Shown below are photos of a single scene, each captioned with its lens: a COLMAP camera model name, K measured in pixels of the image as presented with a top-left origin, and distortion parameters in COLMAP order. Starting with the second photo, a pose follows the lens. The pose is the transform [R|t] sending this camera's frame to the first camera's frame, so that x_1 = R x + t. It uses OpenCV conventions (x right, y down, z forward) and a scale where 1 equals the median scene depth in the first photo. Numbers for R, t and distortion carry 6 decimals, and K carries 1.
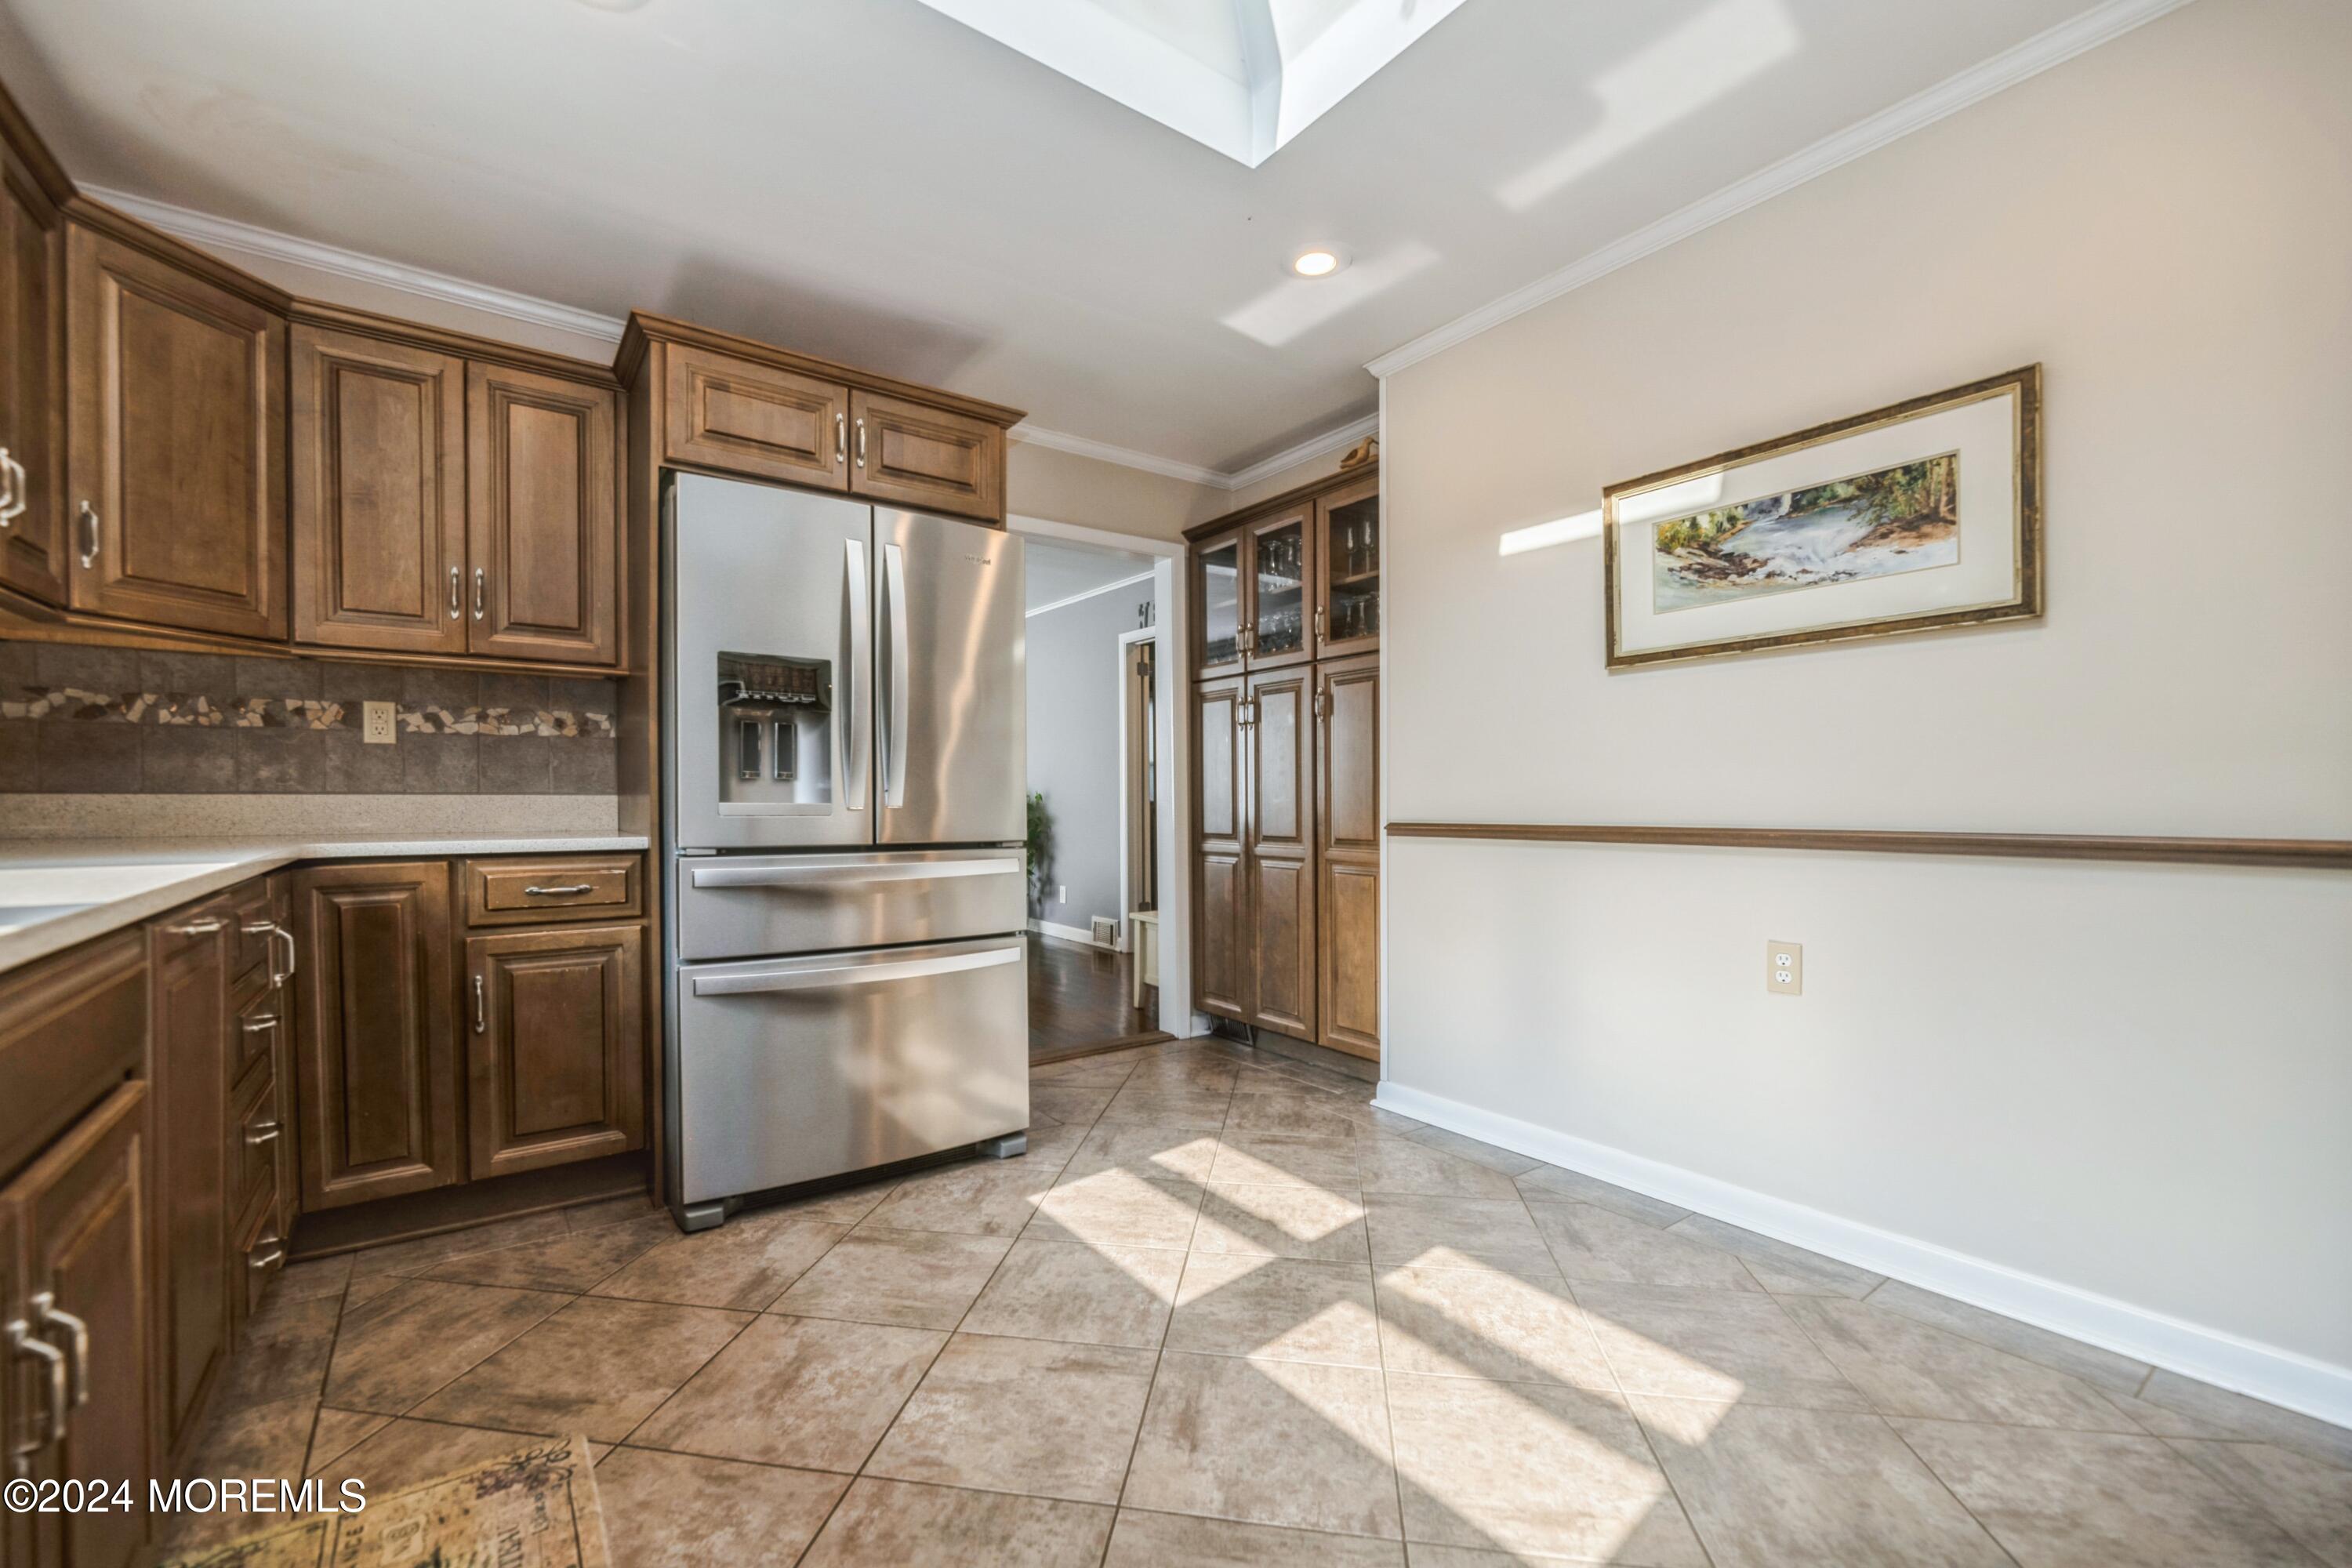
lens RADIAL K [[957.4, 0, 1199.3], [0, 957.4, 818.9], [0, 0, 1]] dist [0.000608, -0.000910]
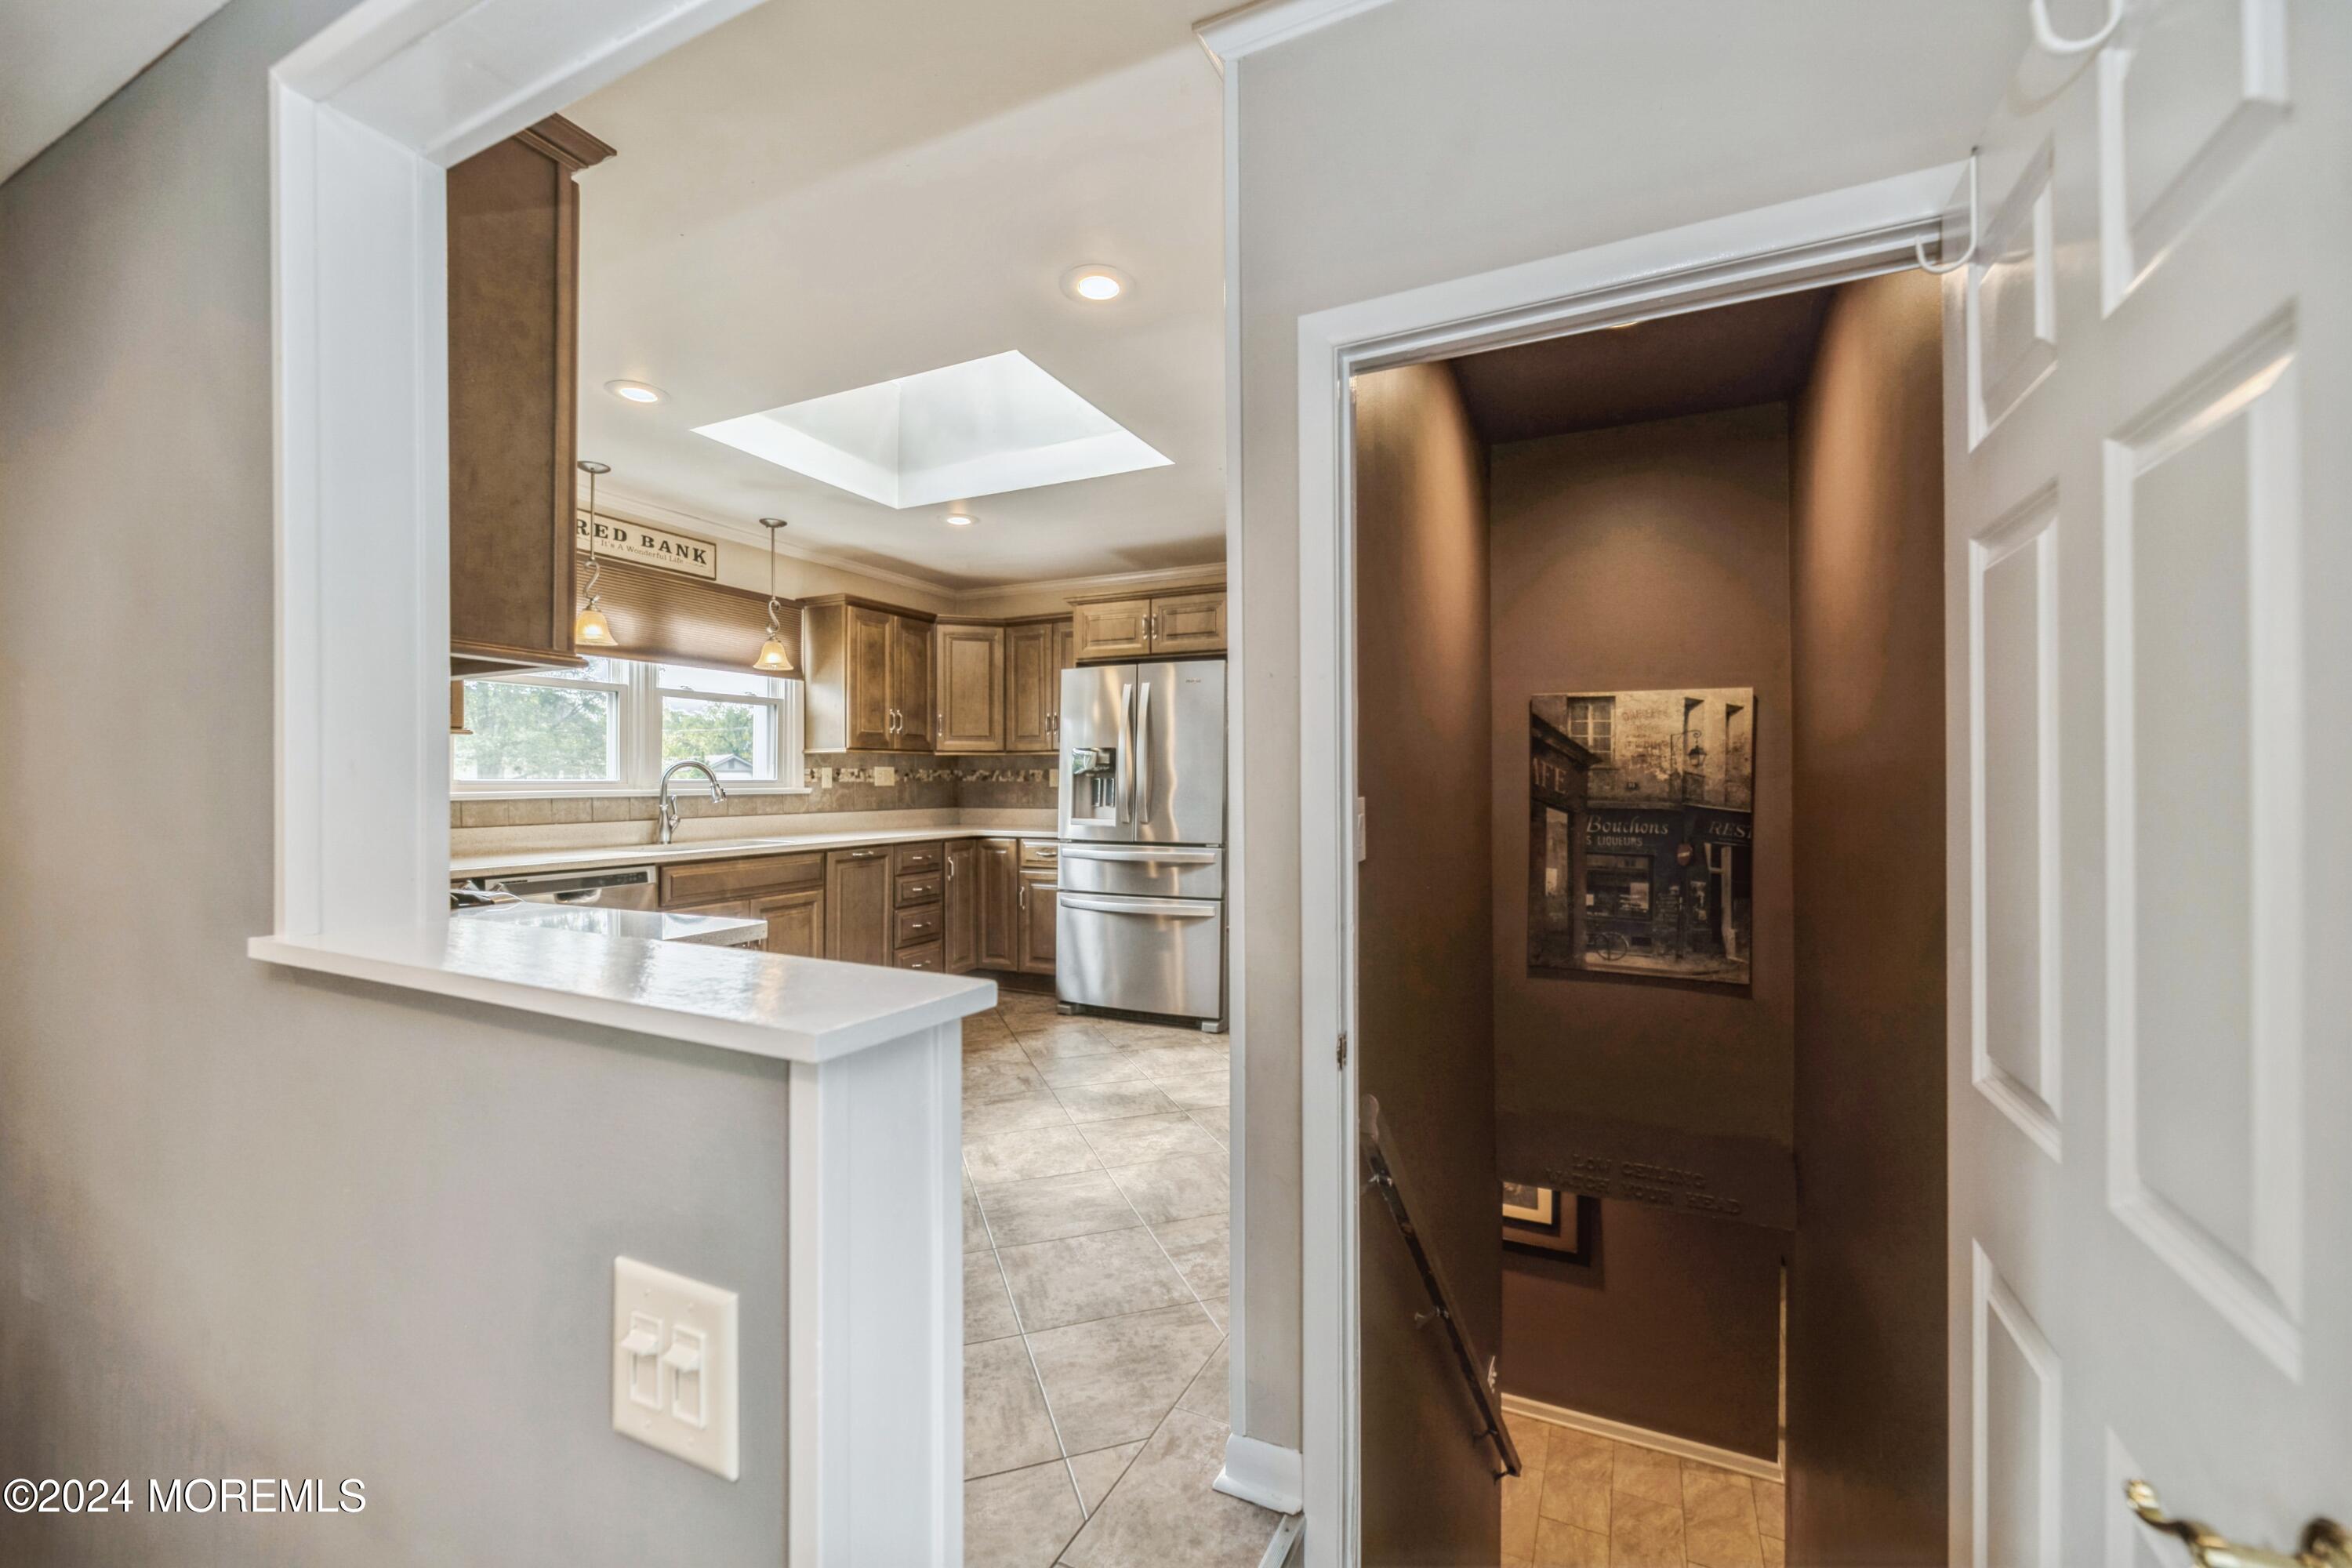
lens RADIAL K [[957.4, 0, 1175.9], [0, 957.4, 777.6], [0, 0, 1]] dist [0.000608, -0.000910]
pose [[0.471875, -0.007287, -0.881635, 1.526779], [-0.018892, 0.999653, -0.018374, -0.073554], [0.881463, 0.025326, 0.471573, 0.184917]]
